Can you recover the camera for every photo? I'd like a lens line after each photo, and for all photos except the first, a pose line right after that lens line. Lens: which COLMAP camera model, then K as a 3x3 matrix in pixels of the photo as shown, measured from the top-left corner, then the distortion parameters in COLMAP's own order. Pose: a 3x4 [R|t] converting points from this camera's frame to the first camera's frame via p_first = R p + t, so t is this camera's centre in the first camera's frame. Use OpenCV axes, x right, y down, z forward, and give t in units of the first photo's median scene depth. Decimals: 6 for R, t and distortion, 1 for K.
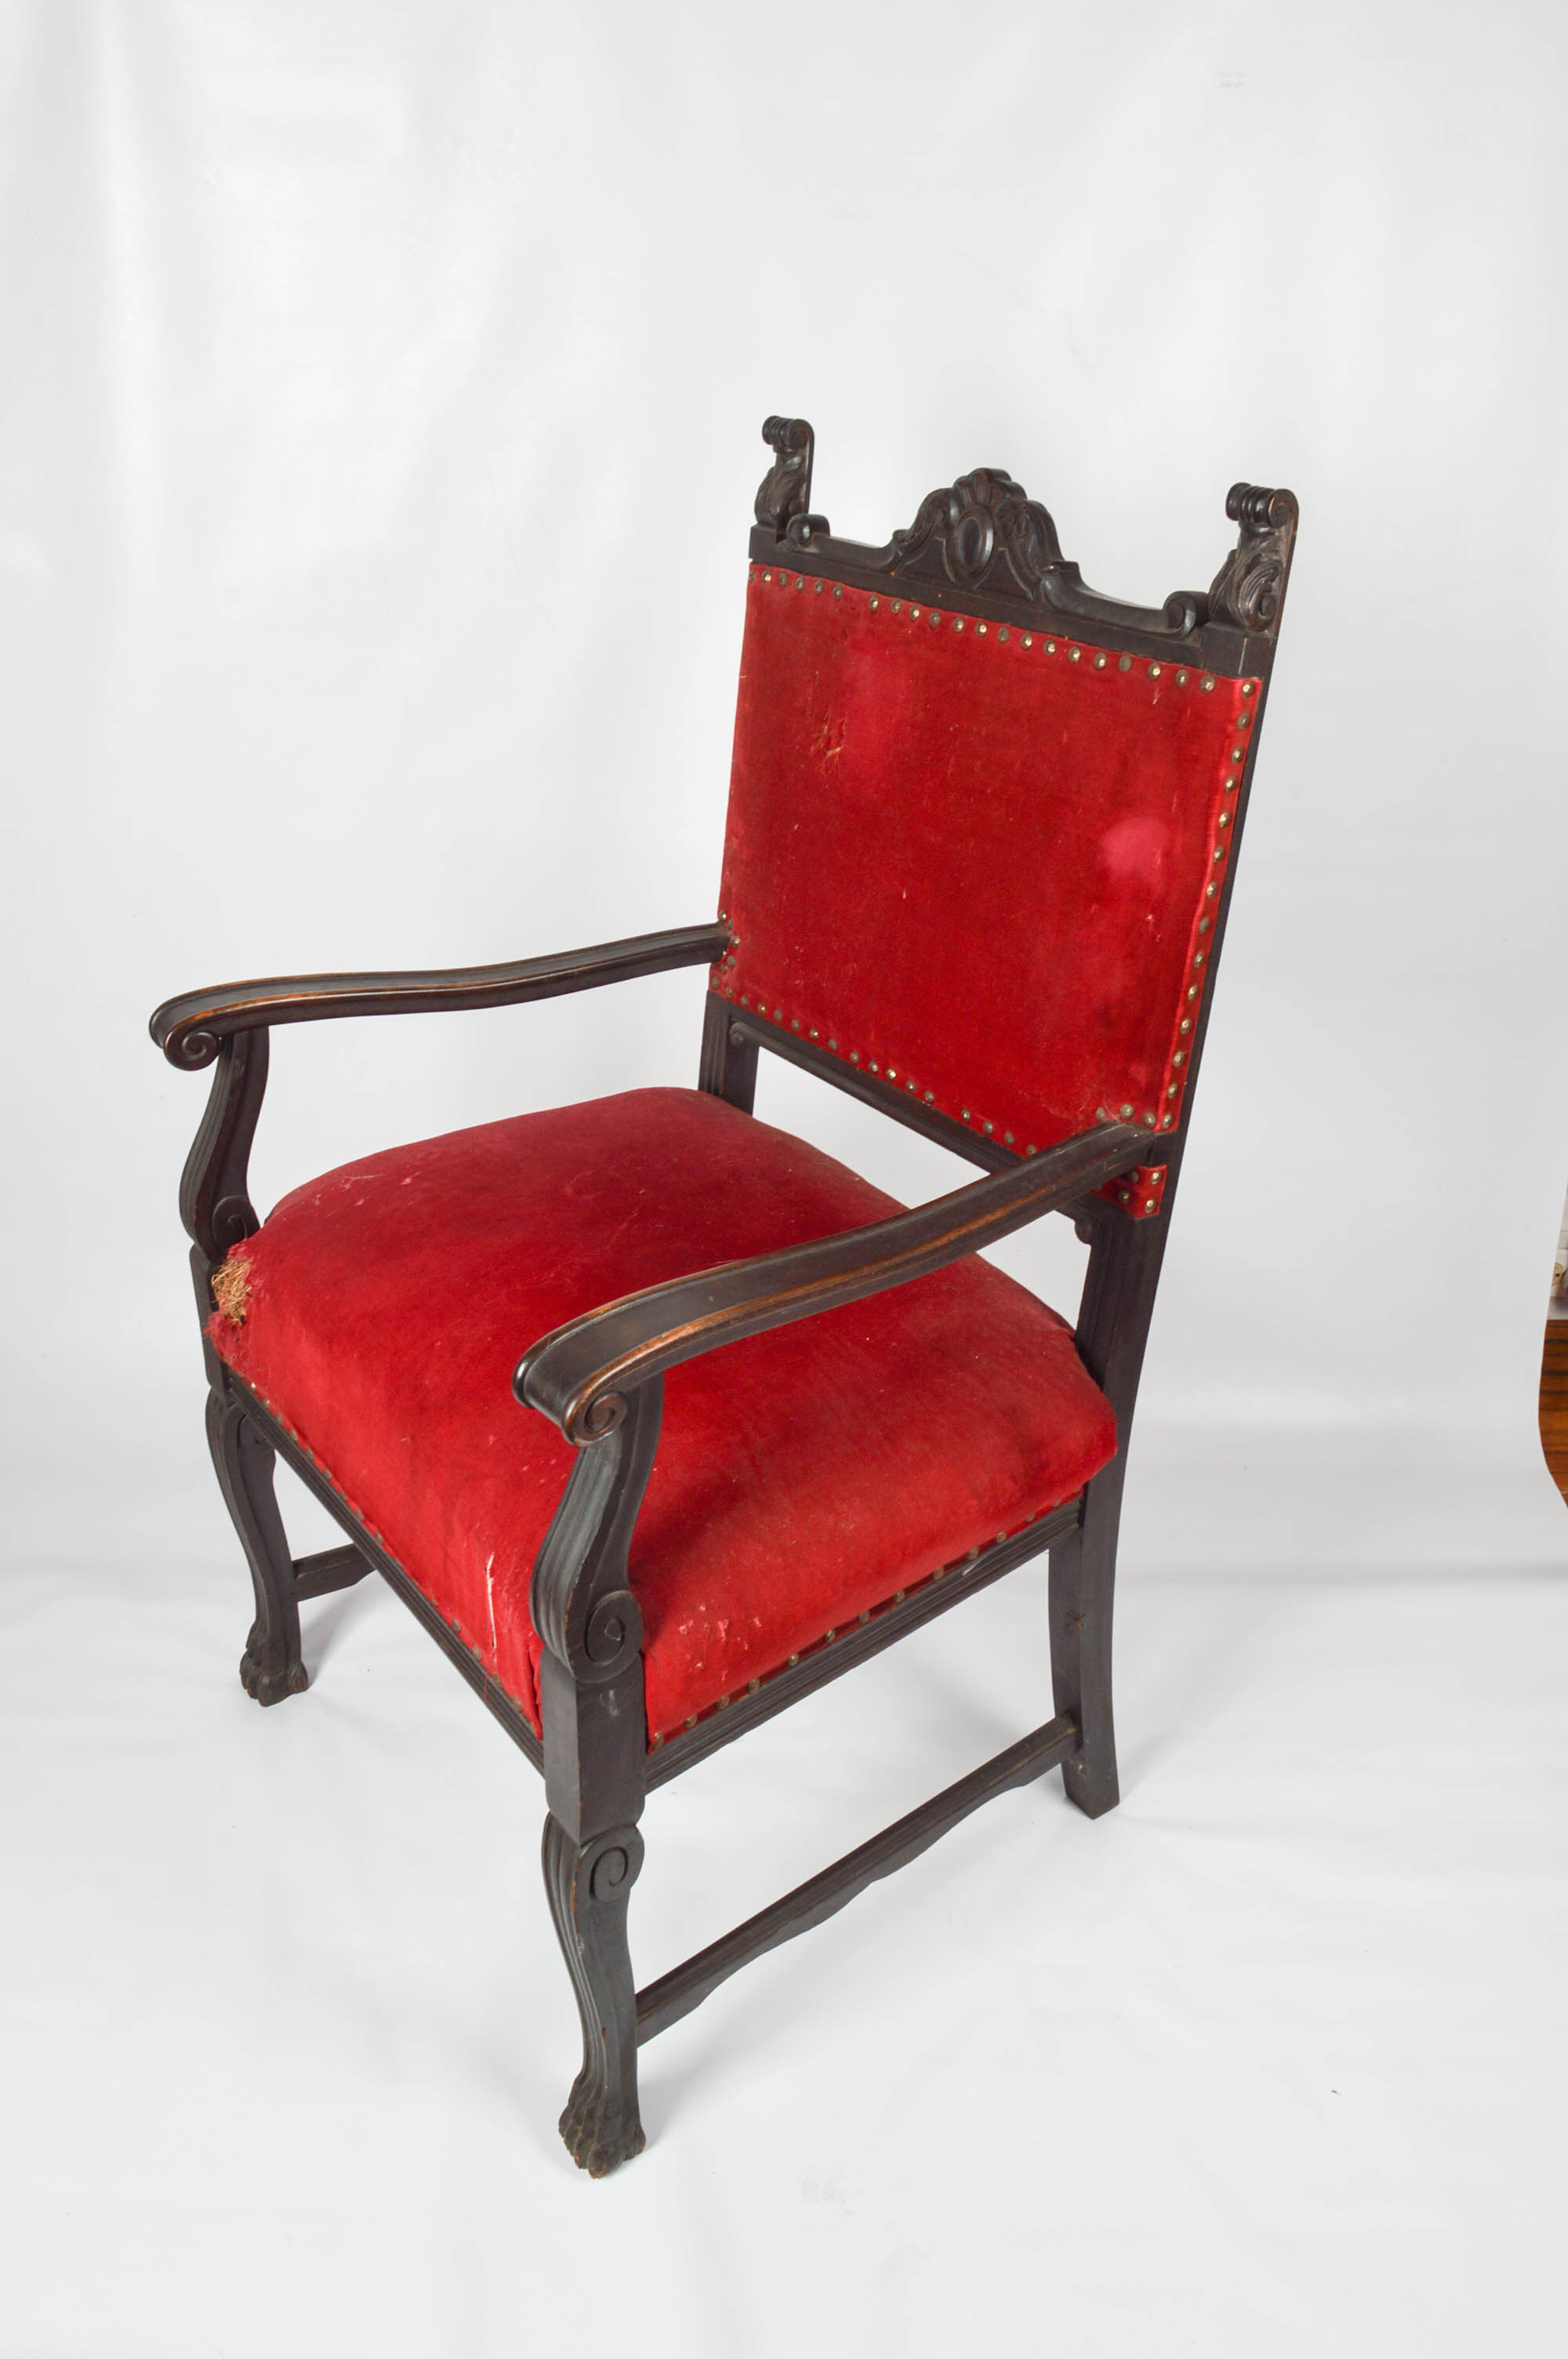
lens RADIAL K [[1867.9, 0, 784.0], [0, 1867.9, 1179.5], [0, 0, 1]] dist [-0.072856, 0.000796]
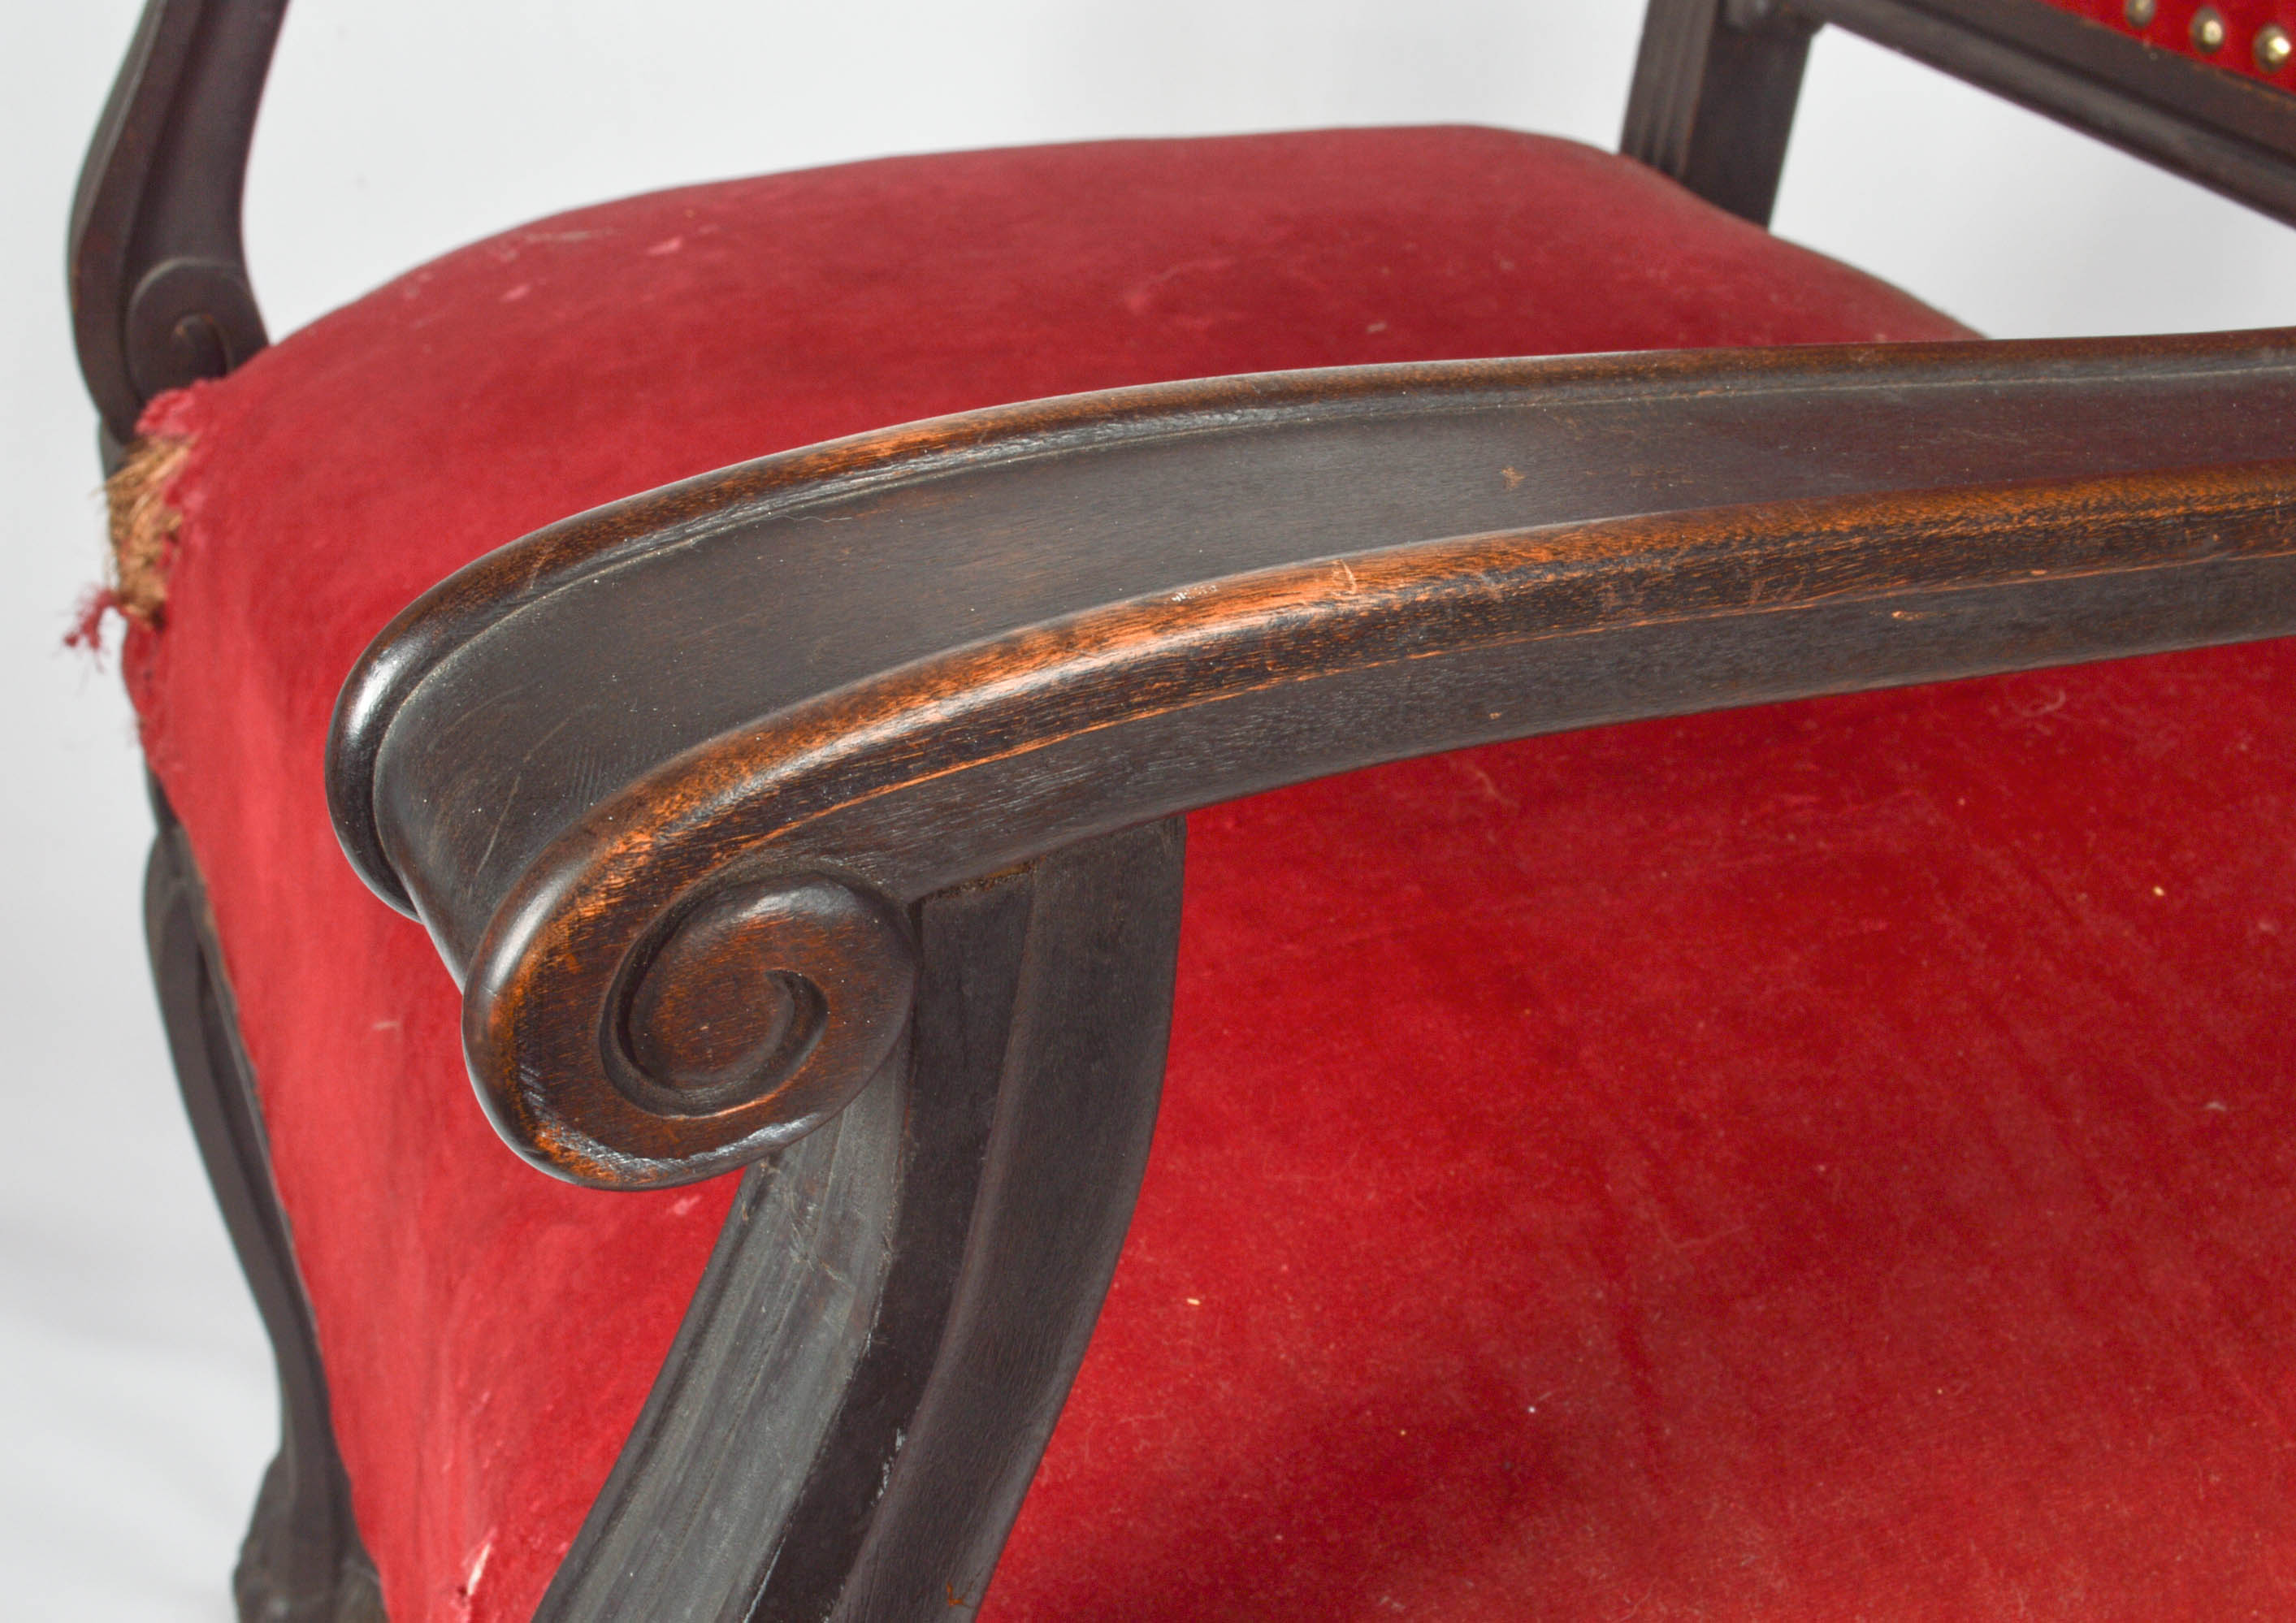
lens RADIAL K [[2617.3, 0, 1147.3], [0, 2617.3, 843.6], [0, 0, 1]] dist [-0.017034, -0.035225]
pose [[0.968087, 0.128681, -0.215055, -0.012410], [-0.119700, 0.991322, 0.054330, 0.080031], [0.220180, -0.026854, 0.975090, 0.662336]]
